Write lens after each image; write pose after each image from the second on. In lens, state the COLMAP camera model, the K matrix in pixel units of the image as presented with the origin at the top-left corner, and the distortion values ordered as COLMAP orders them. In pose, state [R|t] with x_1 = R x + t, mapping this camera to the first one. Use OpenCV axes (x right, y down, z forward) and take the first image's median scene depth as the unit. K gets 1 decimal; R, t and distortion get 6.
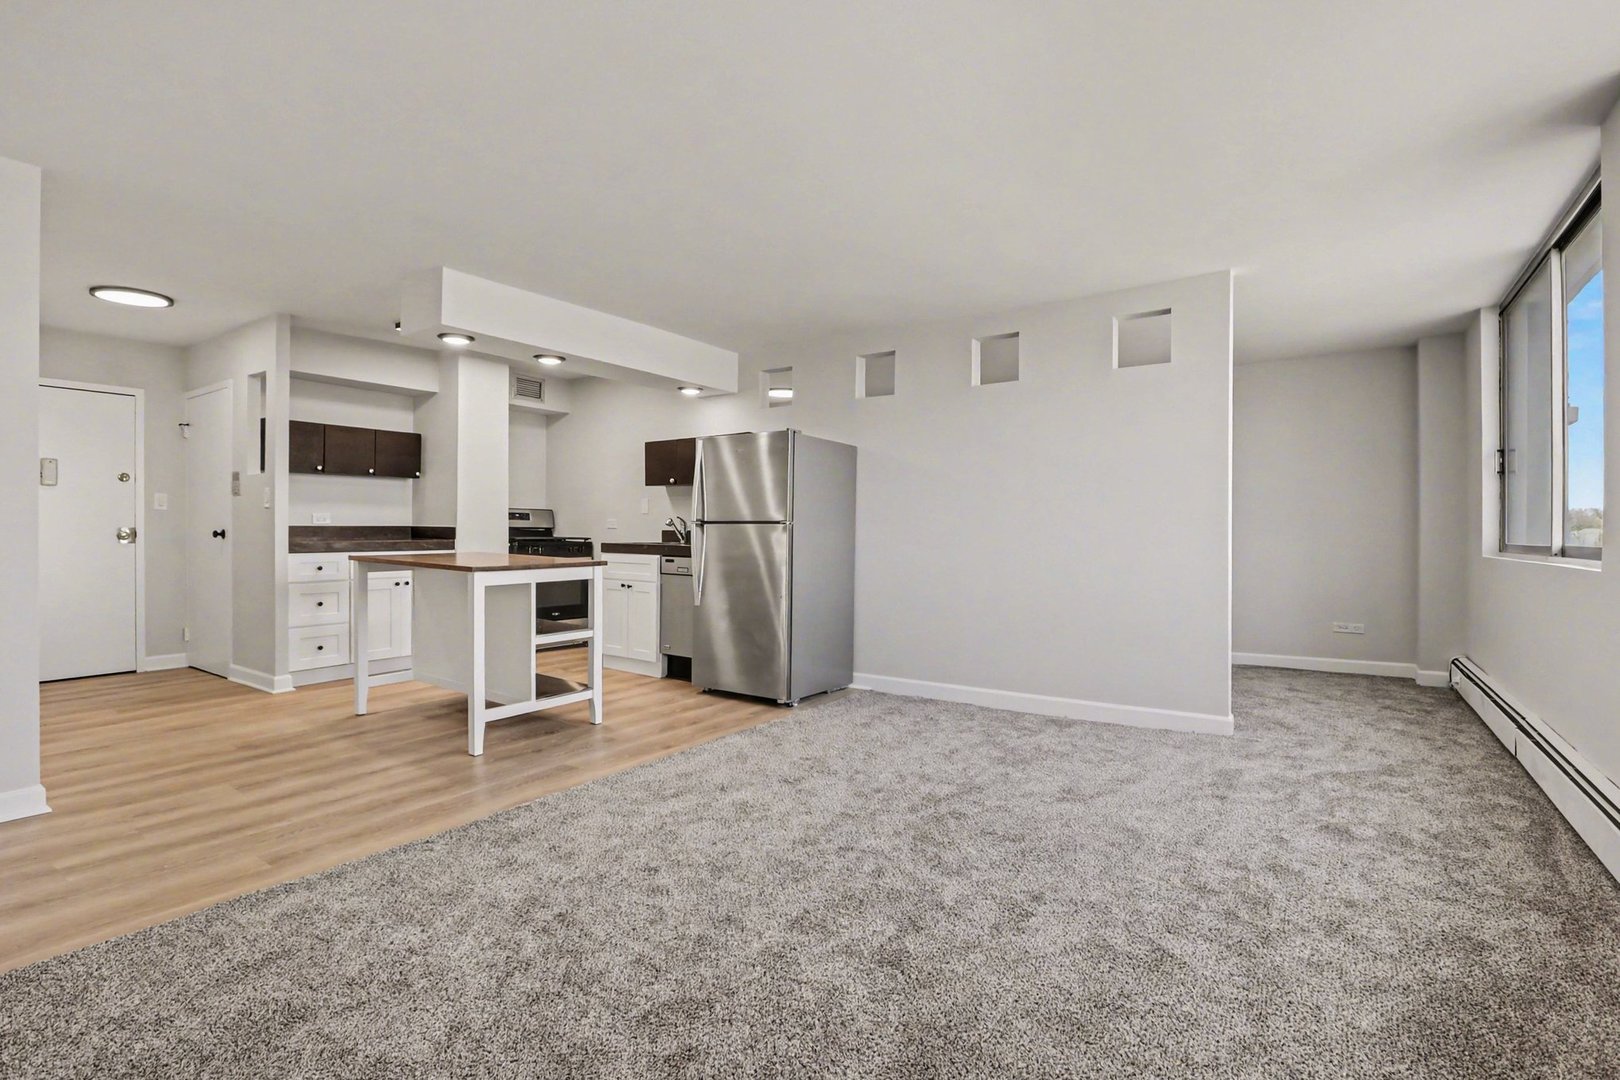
lens RADIAL K [[764.4, 0, 815.7], [0, 764.4, 534.1], [0, 0, 1]] dist [-0.052958, 0.029020]
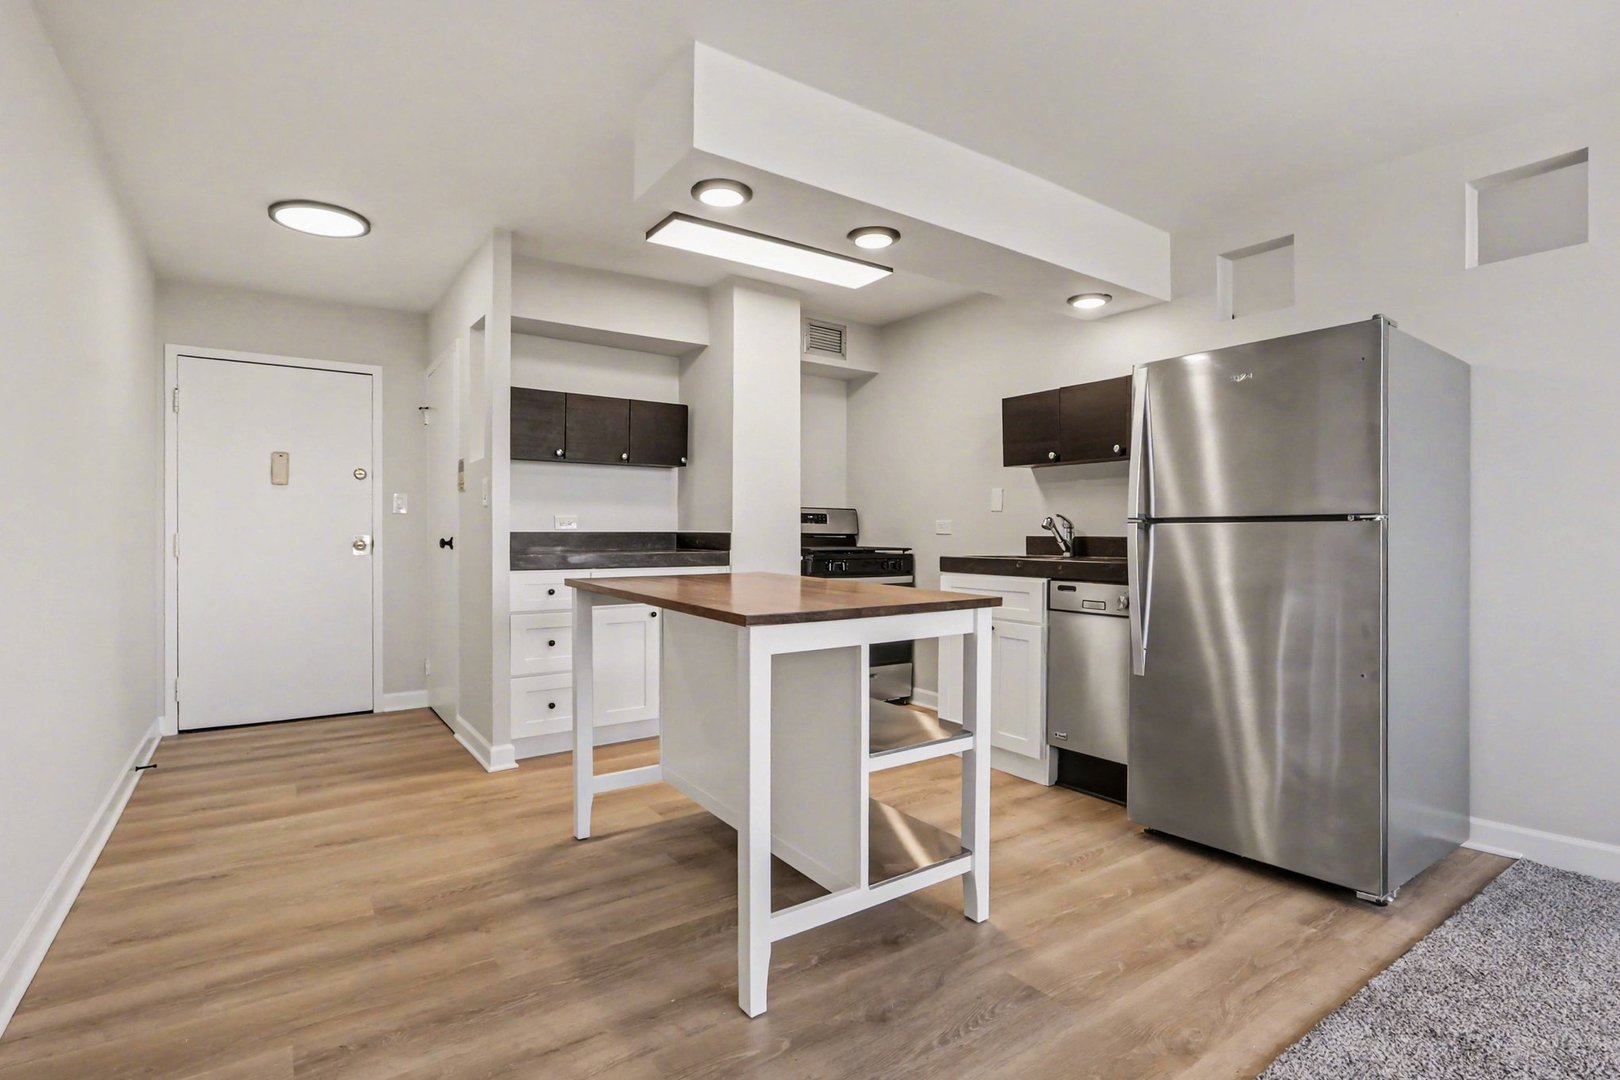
lens RADIAL K [[764.4, 0, 815.7], [0, 764.4, 534.1], [0, 0, 1]] dist [-0.052958, 0.029020]
pose [[0.939016, -0.005148, -0.343835, -0.169420], [0.001558, 0.999941, -0.010717, -0.000585], [0.343870, 0.009527, 0.938969, 0.385667]]
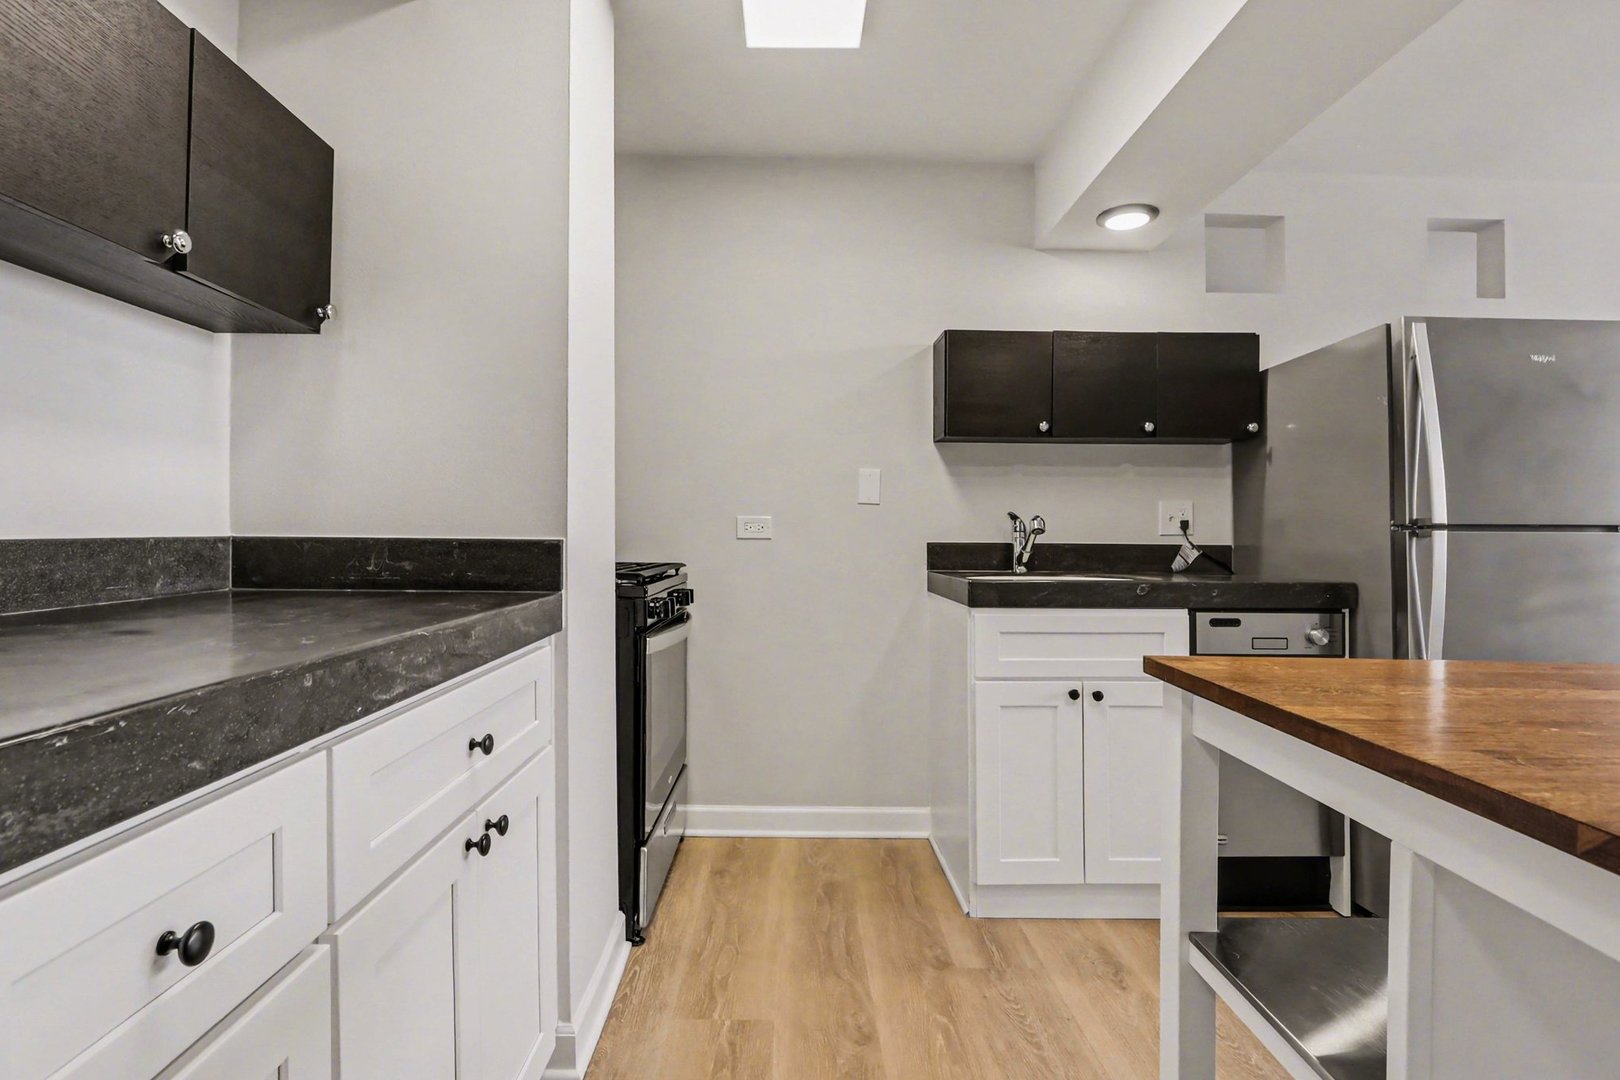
lens RADIAL K [[764.4, 0, 815.7], [0, 764.4, 534.1], [0, 0, 1]] dist [-0.052958, 0.029020]
pose [[0.820331, -0.003312, 0.571879, -0.578863], [0.003447, 0.999994, 0.000847, -0.012331], [-0.571878, 0.001277, 0.820337, 0.781807]]
